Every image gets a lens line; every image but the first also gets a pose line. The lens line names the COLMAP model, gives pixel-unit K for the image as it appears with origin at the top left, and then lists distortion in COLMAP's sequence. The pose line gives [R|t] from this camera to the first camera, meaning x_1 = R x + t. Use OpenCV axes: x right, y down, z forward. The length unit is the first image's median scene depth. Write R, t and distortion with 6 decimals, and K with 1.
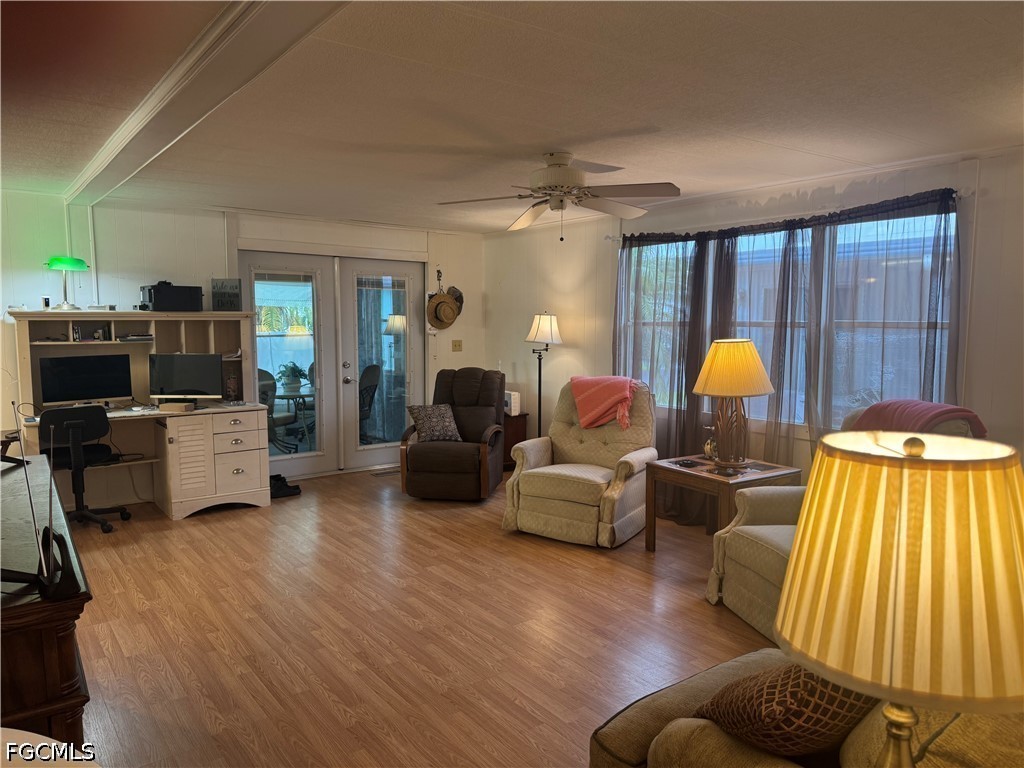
lens RADIAL K [[731.9, 0, 512.3], [0, 731.9, 387.0], [0, 0, 1]] dist [0.075534, -0.103931]
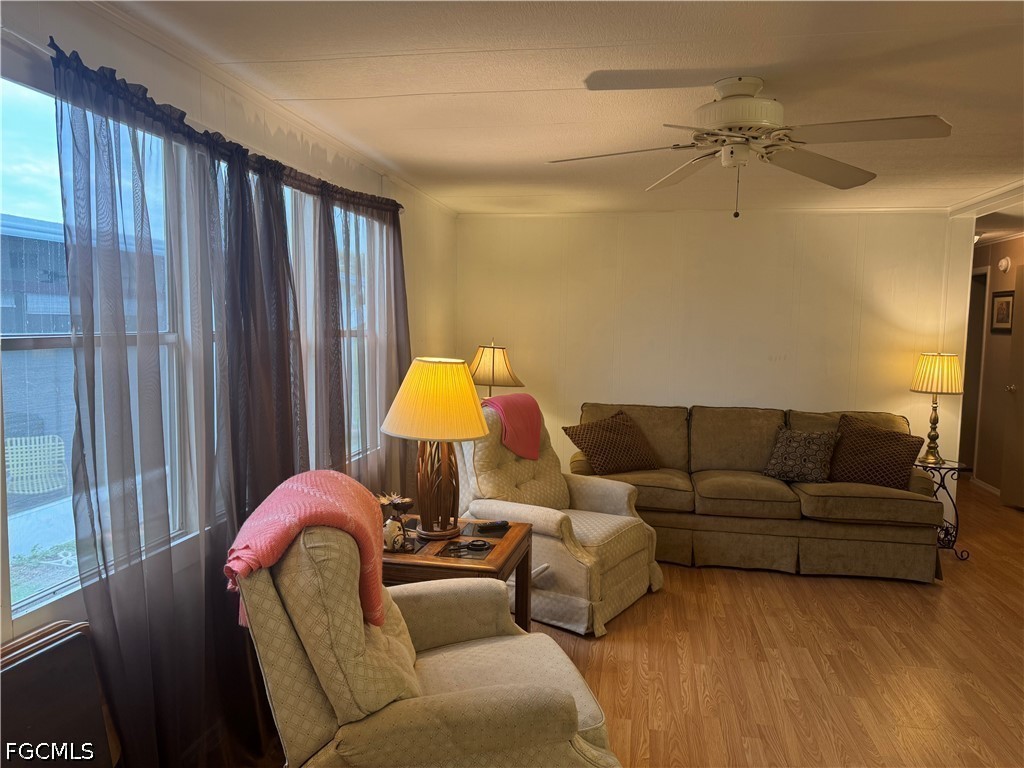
lens RADIAL K [[731.9, 0, 514.5], [0, 731.9, 382.6], [0, 0, 1]] dist [0.075534, -0.103931]
pose [[-0.684009, -0.074524, 0.725657, -0.231566], [0.056298, 0.986408, 0.154371, -0.128925], [-0.727298, 0.146444, -0.670516, 1.264124]]
